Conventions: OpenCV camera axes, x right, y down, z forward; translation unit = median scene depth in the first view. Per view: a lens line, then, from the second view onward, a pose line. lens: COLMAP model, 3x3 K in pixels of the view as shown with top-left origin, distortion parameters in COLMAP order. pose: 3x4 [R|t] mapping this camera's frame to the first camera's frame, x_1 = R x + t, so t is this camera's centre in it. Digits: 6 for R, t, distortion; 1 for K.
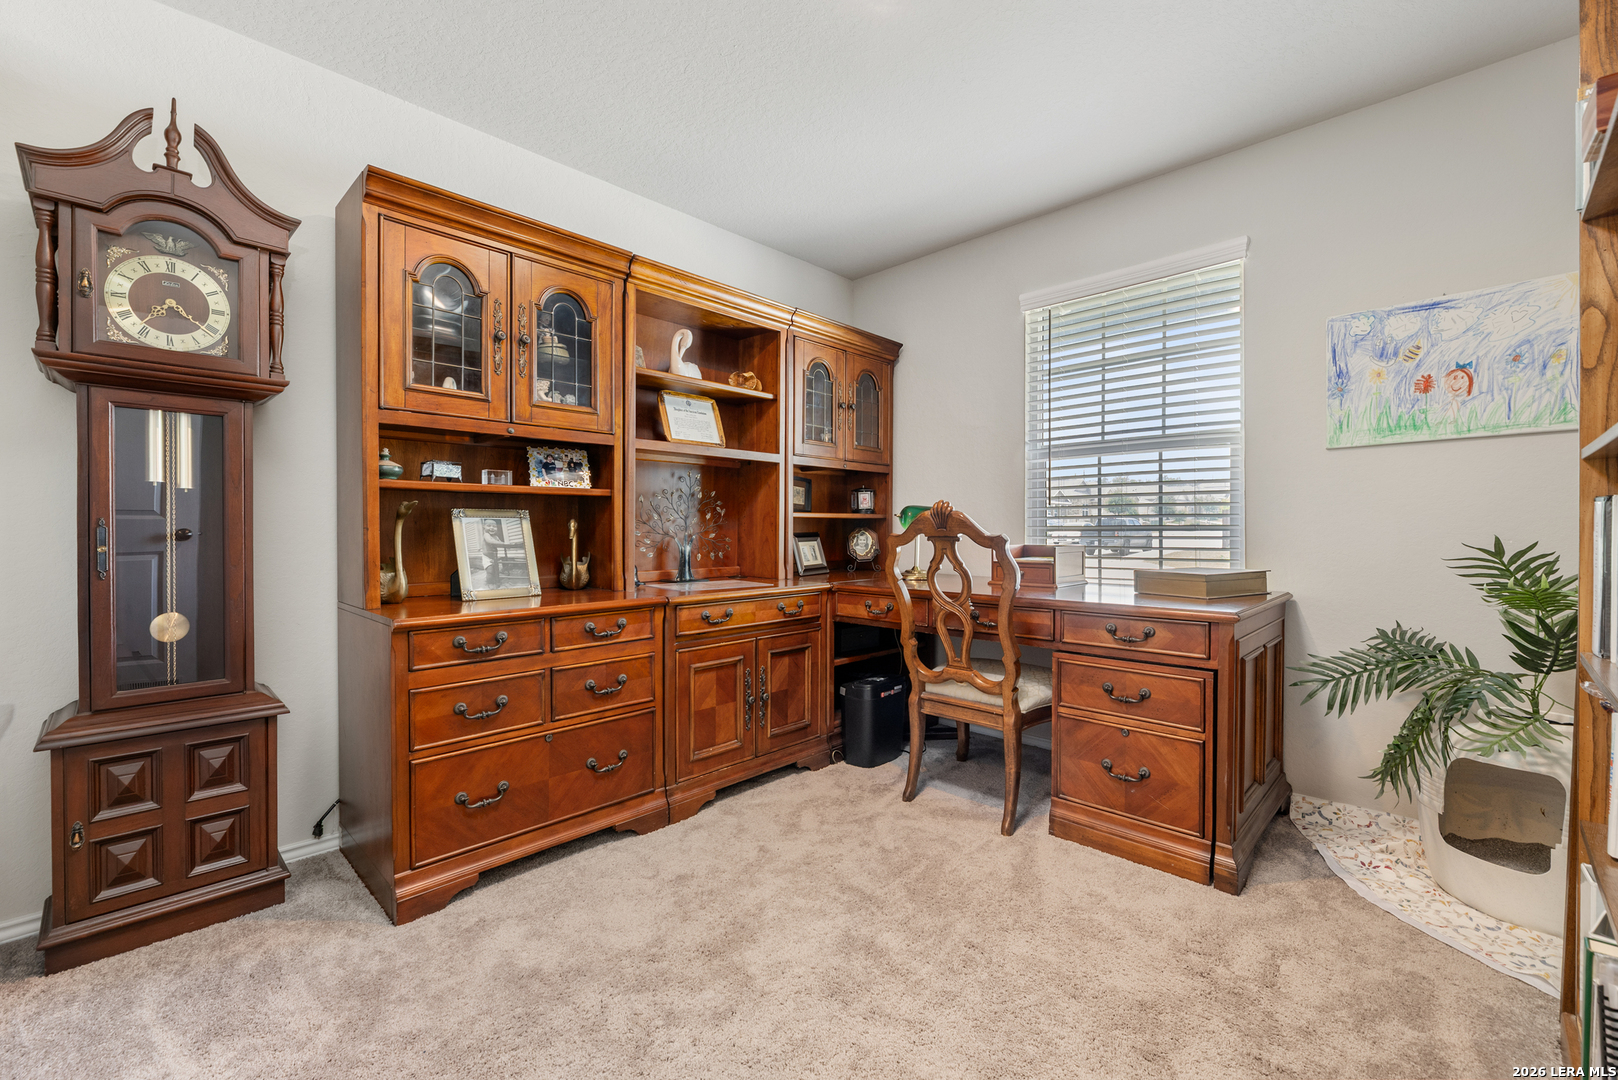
lens RADIAL K [[691.5, 0, 818.7], [0, 691.5, 534.9], [0, 0, 1]] dist [-0.000490, -0.001269]
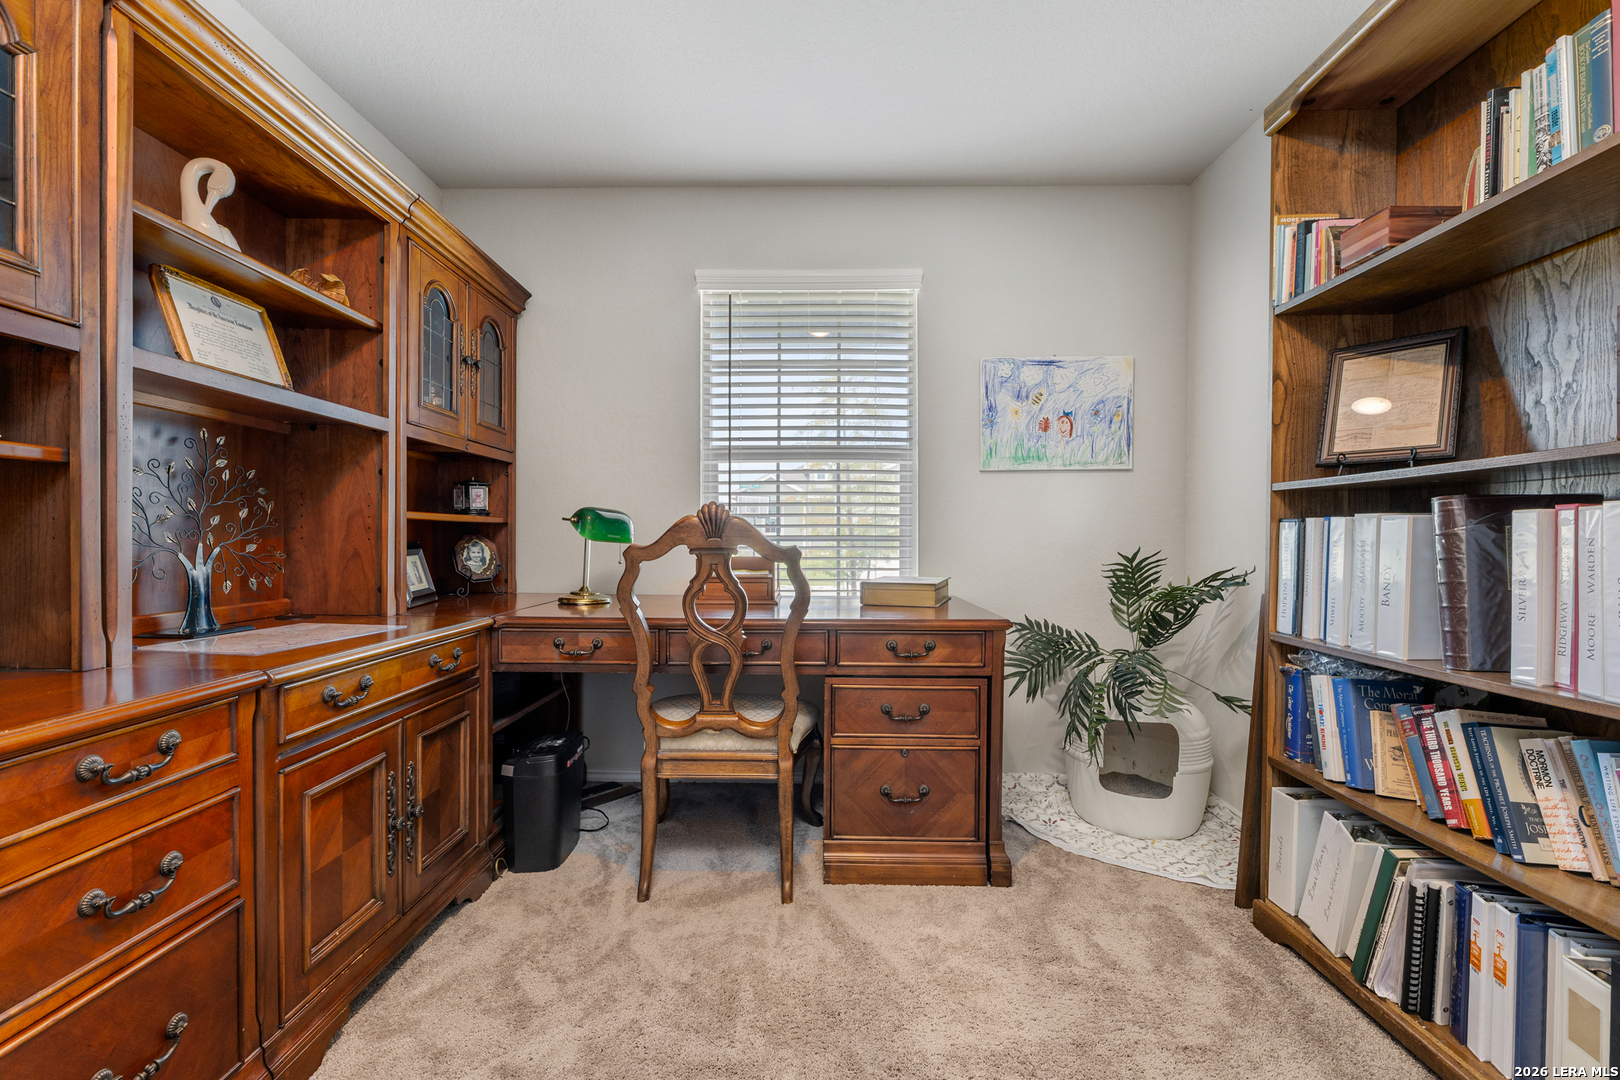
lens RADIAL K [[692.4, 0, 811.9], [0, 692.4, 550.8], [0, 0, 1]] dist [-0.000490, -0.001269]
pose [[0.724759, -0.008002, 0.688956, -0.265938], [-0.000260, 0.999929, 0.011886, -0.004328], [-0.689002, -0.008794, 0.724706, 0.344913]]
